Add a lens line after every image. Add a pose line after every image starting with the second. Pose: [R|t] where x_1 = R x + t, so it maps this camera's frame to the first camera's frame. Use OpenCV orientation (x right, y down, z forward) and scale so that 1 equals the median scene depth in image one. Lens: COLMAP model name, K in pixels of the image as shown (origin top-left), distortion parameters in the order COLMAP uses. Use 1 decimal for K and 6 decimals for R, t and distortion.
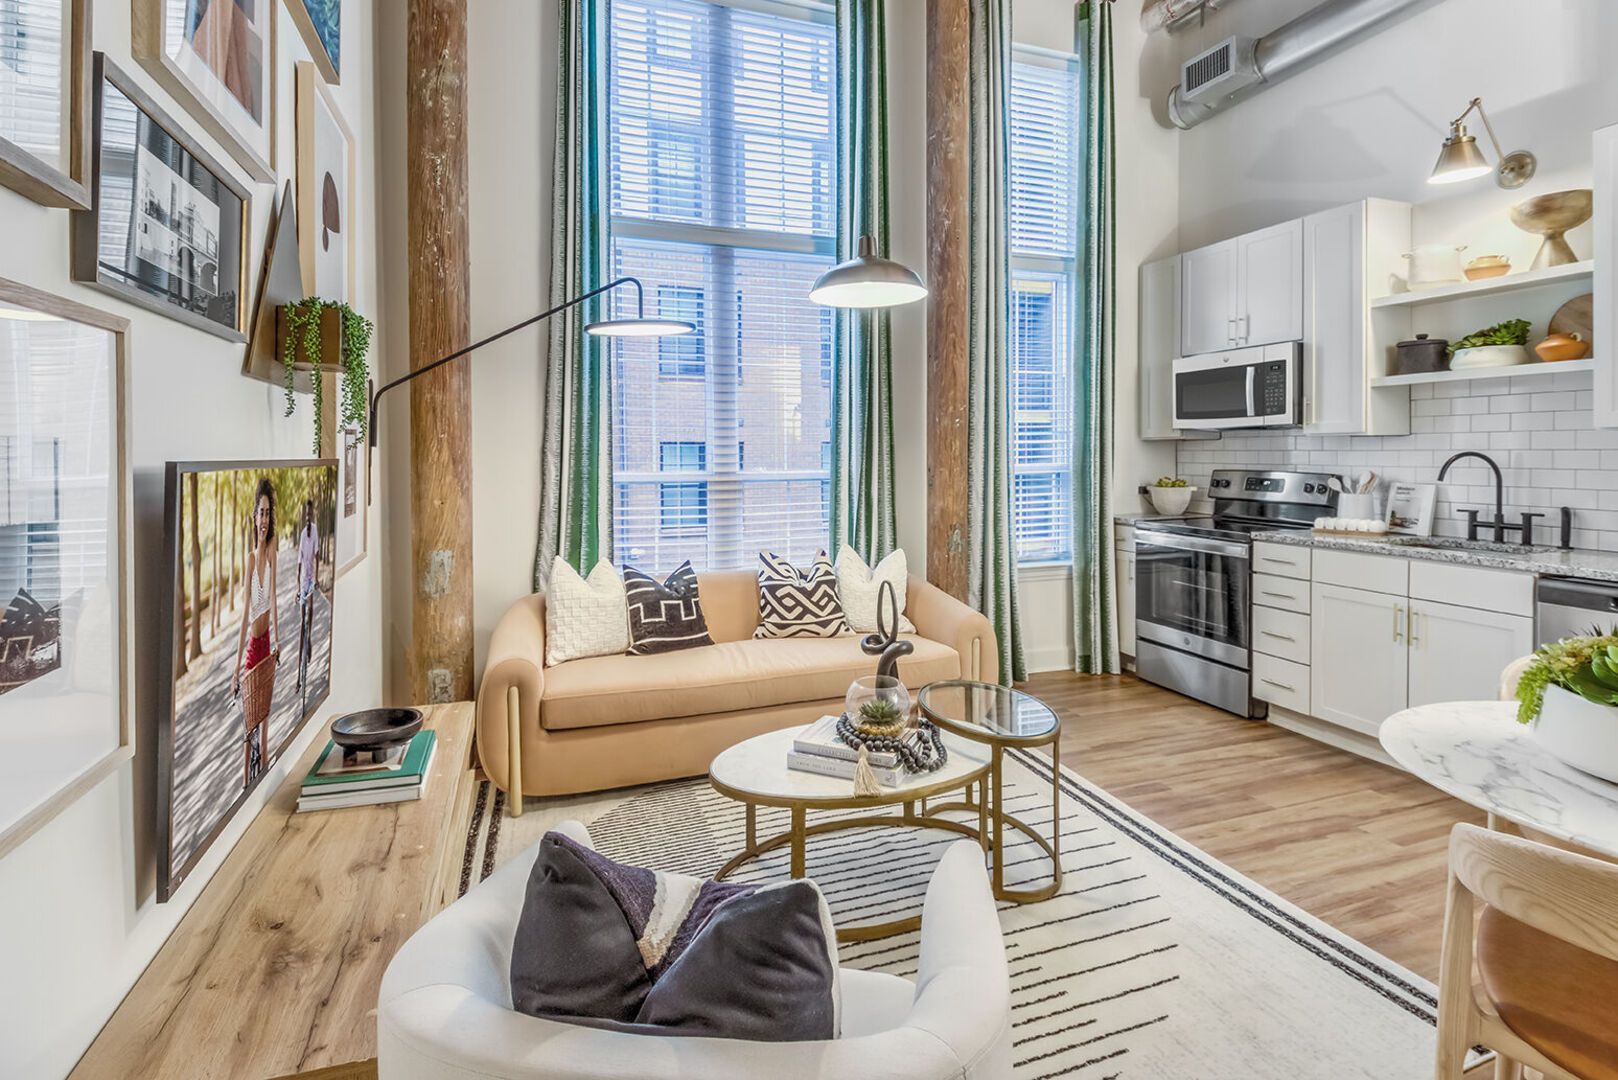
lens RADIAL K [[785.8, 0, 809.1], [0, 785.8, 481.3], [0, 0, 1]] dist [0.000990, -0.000087]
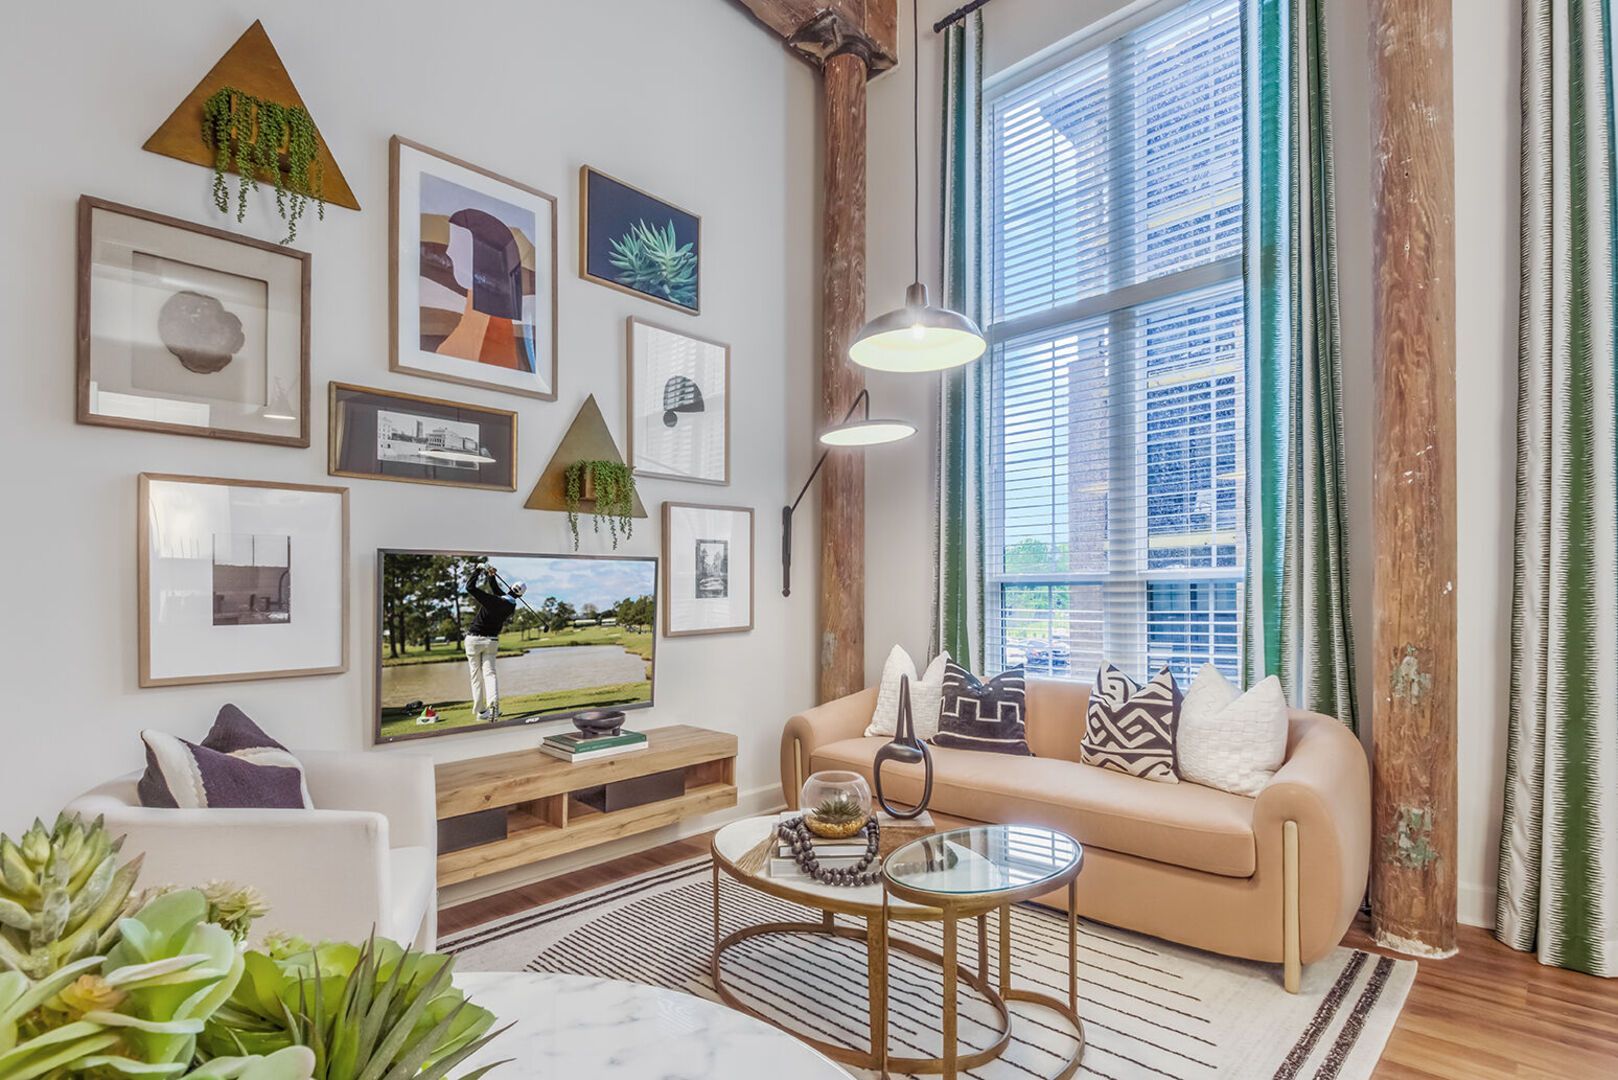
lens RADIAL K [[764.2, 0, 809.6], [0, 764.2, 593.0], [0, 0, 1]] dist [0.000333, -0.000114]
pose [[0.441773, -0.002303, -0.897124, 0.561576], [-0.025027, 0.999576, -0.014890, 0.036498], [0.896778, 0.029030, 0.441528, 0.371941]]
